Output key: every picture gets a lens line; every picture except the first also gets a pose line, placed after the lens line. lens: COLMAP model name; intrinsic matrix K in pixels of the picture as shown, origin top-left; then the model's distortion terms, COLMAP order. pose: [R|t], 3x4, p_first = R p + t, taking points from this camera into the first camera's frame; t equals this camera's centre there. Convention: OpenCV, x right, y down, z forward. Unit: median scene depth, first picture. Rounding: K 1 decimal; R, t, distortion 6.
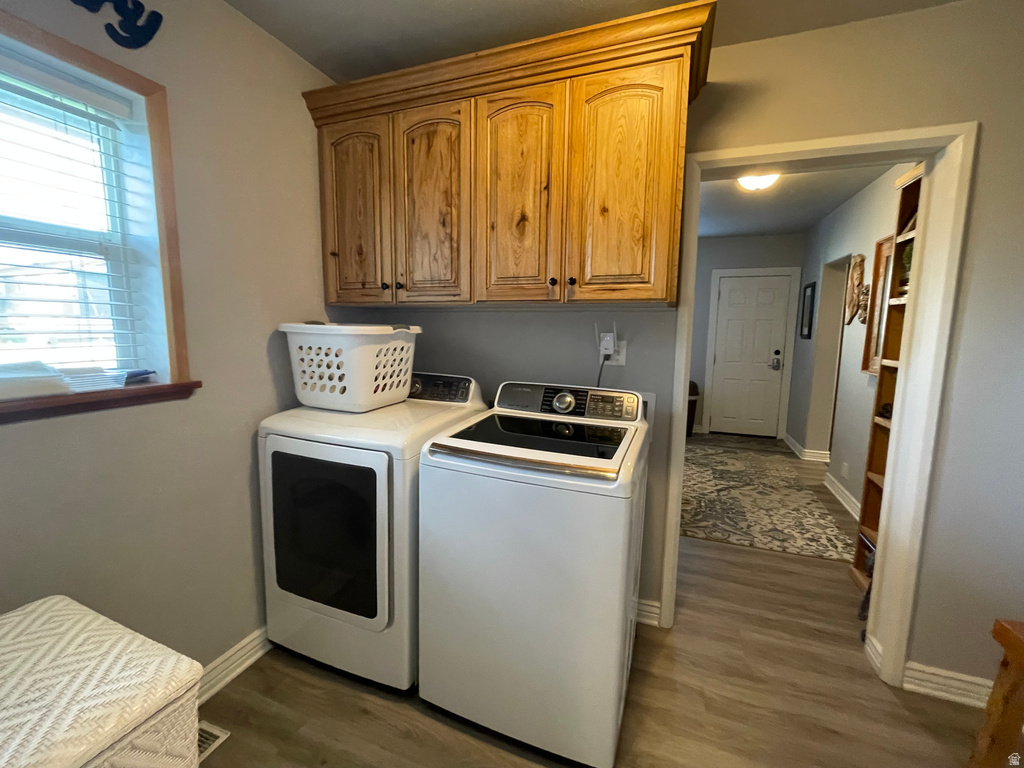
lens RADIAL K [[430.8, 0, 512.0], [0, 430.8, 379.7], [0, 0, 1]] dist [0.000745, -0.000243]
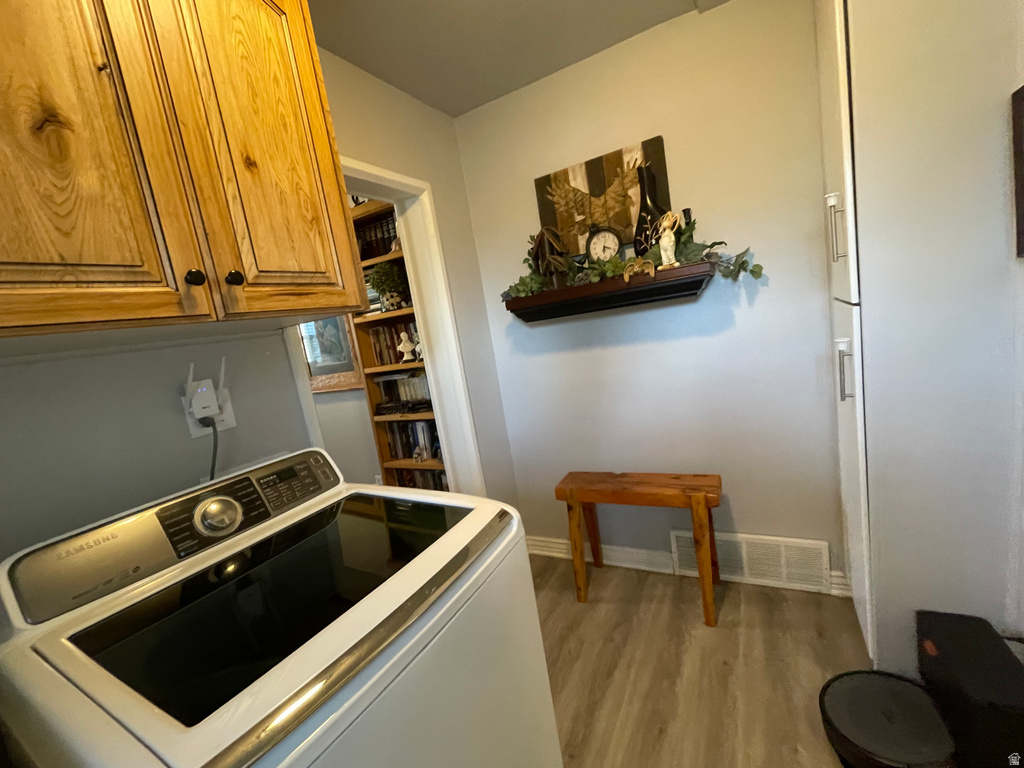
lens RADIAL K [[430.8, 0, 512.0], [0, 430.8, 379.7], [0, 0, 1]] dist [0.000745, -0.000243]
pose [[0.140194, -0.169625, 0.975486, -0.355456], [0.283107, 0.950951, 0.124672, -0.077457], [-0.948787, 0.258688, 0.181340, 0.607383]]
